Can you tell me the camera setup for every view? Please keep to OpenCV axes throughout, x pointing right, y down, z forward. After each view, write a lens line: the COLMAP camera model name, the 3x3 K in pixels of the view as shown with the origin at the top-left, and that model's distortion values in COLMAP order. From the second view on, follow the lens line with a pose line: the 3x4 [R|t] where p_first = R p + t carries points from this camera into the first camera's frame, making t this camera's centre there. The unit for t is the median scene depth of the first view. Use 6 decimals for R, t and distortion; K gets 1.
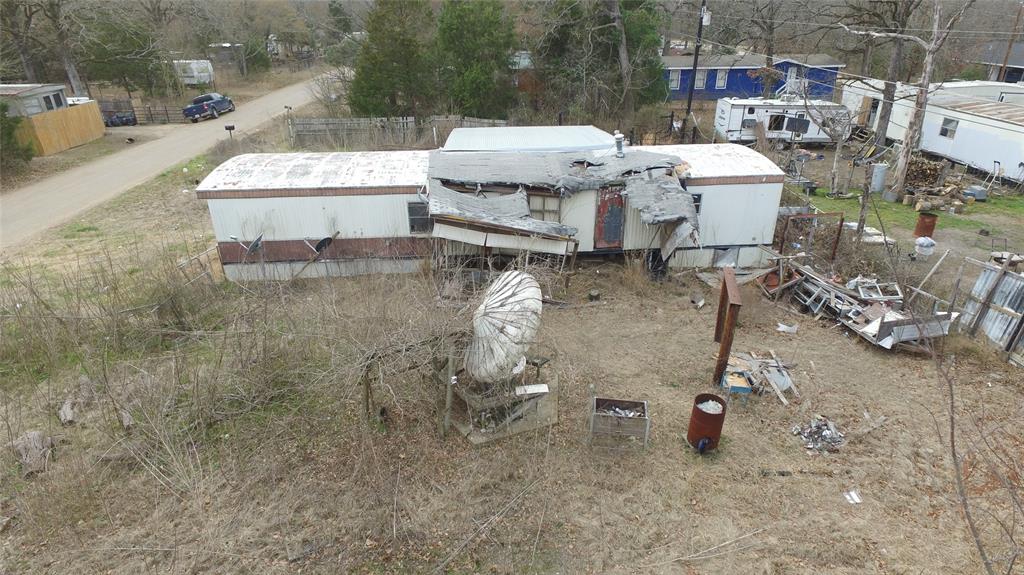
lens RADIAL K [[592.3, 0, 519.2], [0, 592.3, 286.8], [0, 0, 1]] dist [-0.012973, 0.013402]
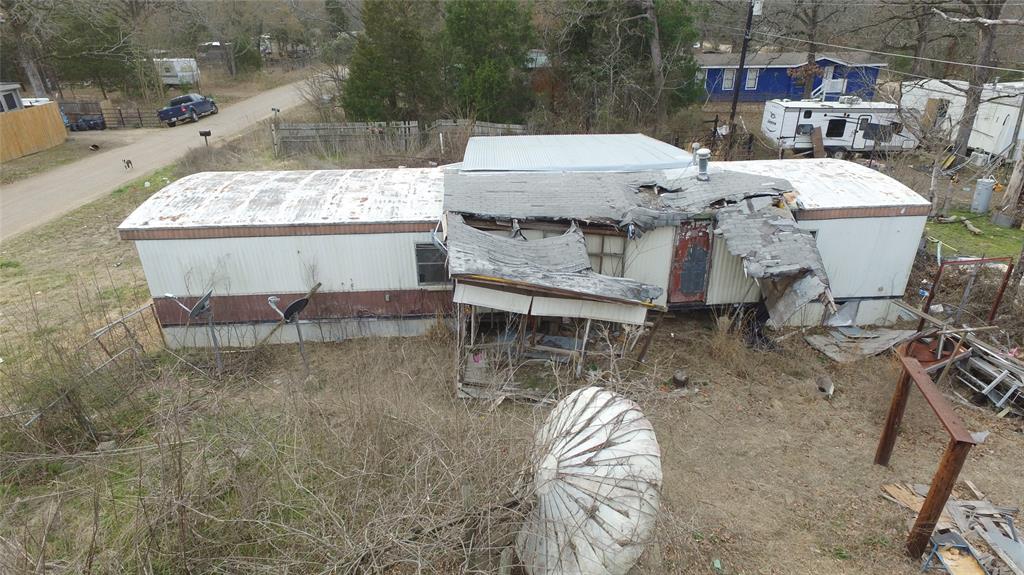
lens RADIAL K [[592.3, 0, 519.2], [0, 592.3, 286.8], [0, 0, 1]] dist [-0.012973, 0.013402]
pose [[0.999998, 0.000163, 0.001950, -0.064730], [-0.000159, 0.999997, -0.002290, -0.091134], [-0.001950, 0.002290, 0.999995, 0.285656]]
